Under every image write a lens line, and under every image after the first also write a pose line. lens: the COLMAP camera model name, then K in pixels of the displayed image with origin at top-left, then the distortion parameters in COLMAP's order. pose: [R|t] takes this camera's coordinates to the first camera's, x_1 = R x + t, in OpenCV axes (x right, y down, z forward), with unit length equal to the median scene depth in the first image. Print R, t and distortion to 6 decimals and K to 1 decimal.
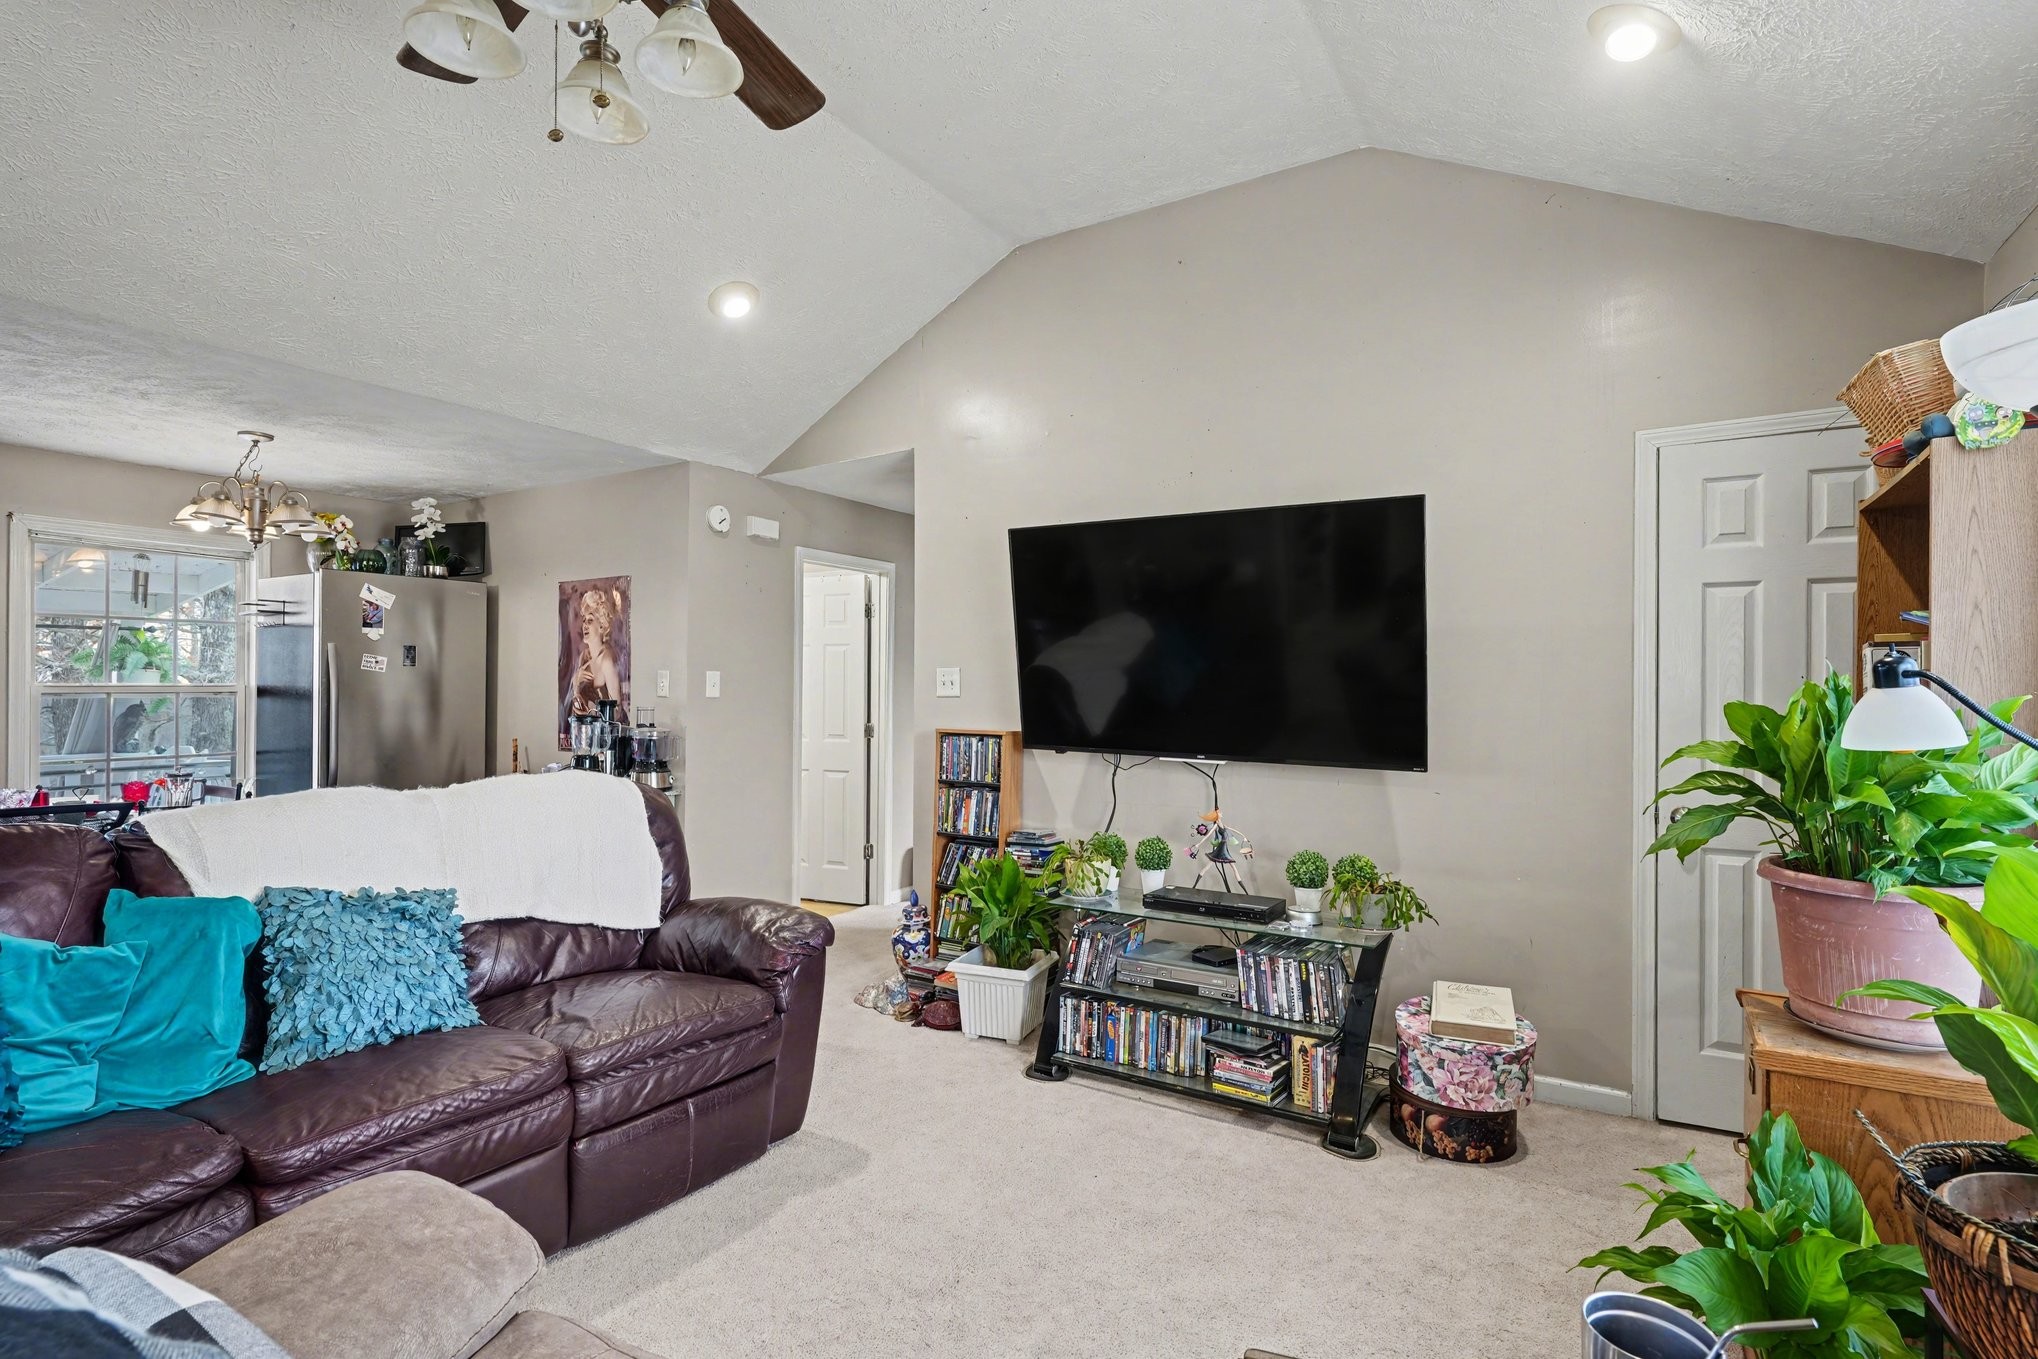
lens RADIAL K [[948.5, 0, 1012.1], [0, 948.5, 666.6], [0, 0, 1]] dist [-0.006507, 0.000540]
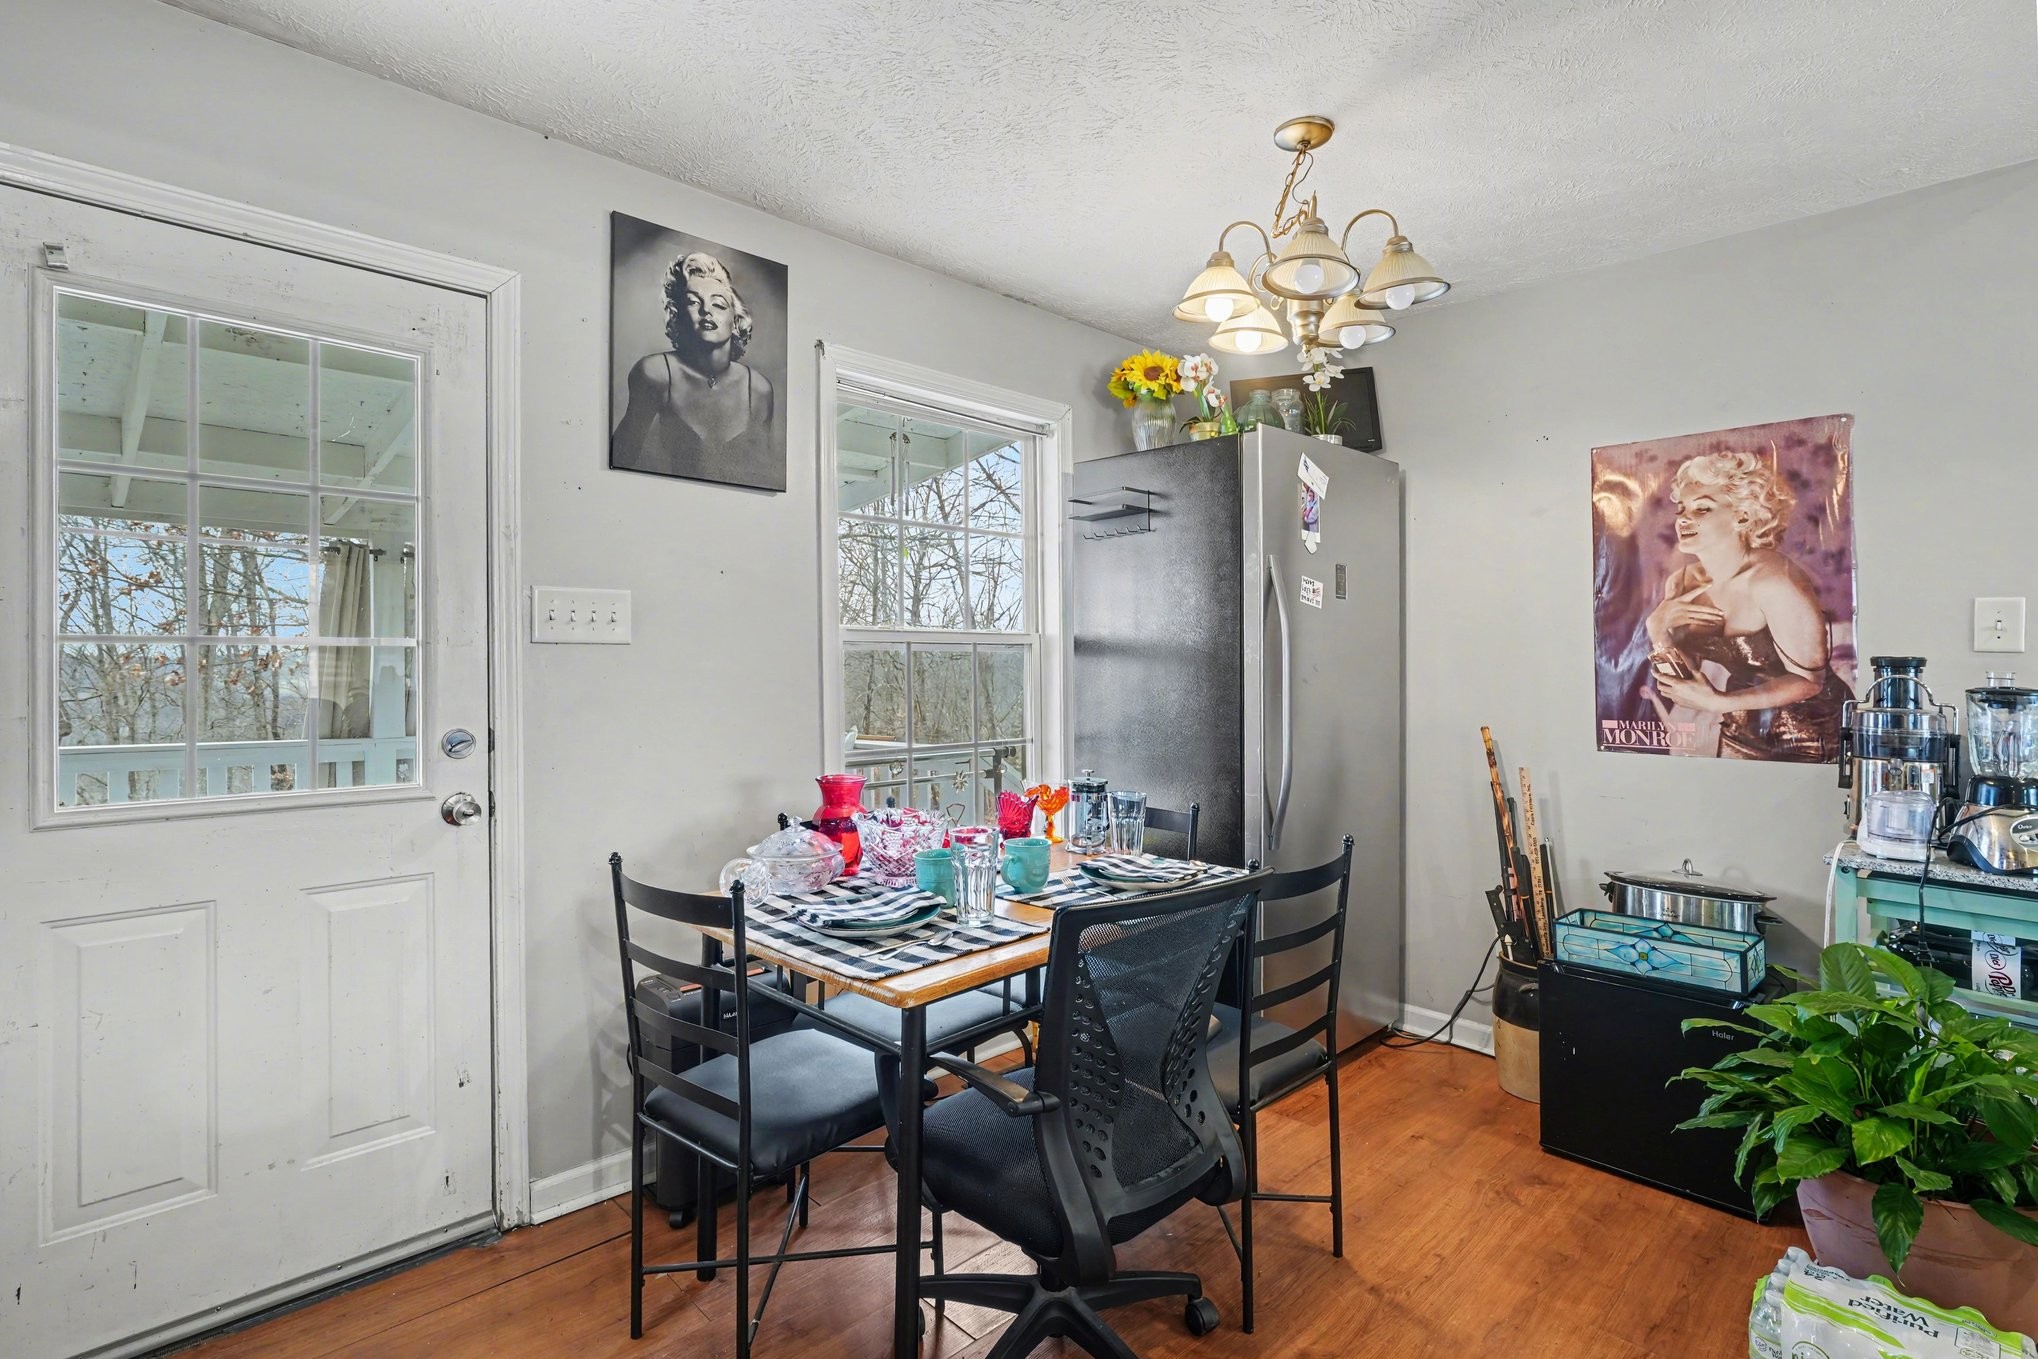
lens RADIAL K [[948.5, 0, 1012.1], [0, 948.5, 666.6], [0, 0, 1]] dist [-0.006507, 0.000540]
pose [[0.970879, 0.004882, -0.239521, -0.735729], [0.001316, 0.999669, 0.025710, 0.027015], [0.239567, -0.025276, 0.970551, 0.407023]]
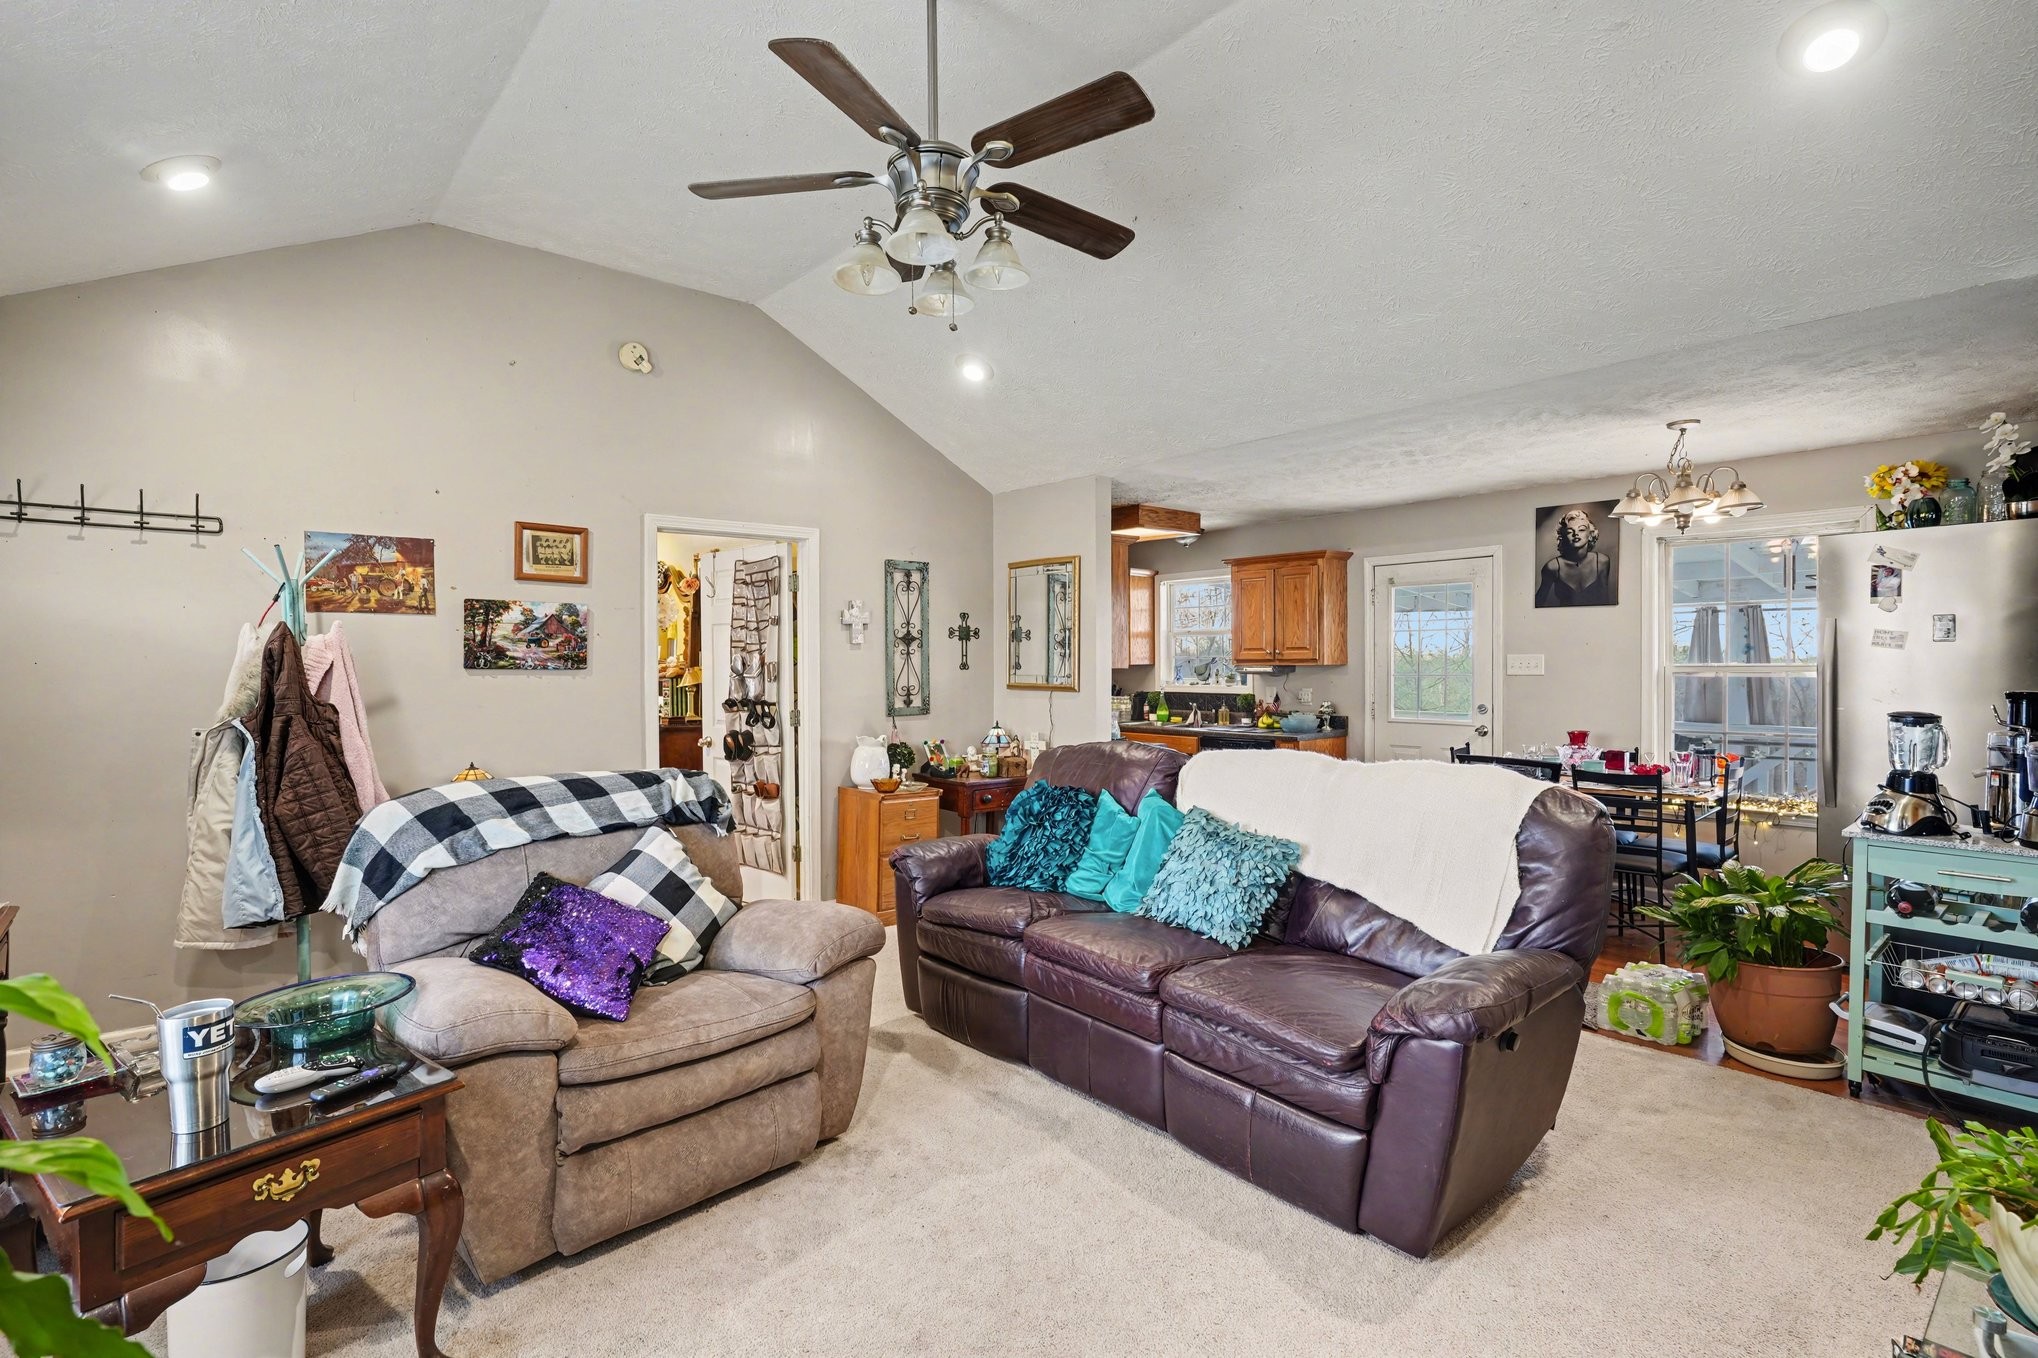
lens RADIAL K [[948.5, 0, 1012.1], [0, 948.5, 666.1], [0, 0, 1]] dist [-0.006507, 0.000540]
pose [[-0.281952, 0.004123, -0.959420, 0.337684], [0.026743, 0.999636, -0.003563, 0.001770], [0.959056, -0.026662, -0.281960, 0.512871]]
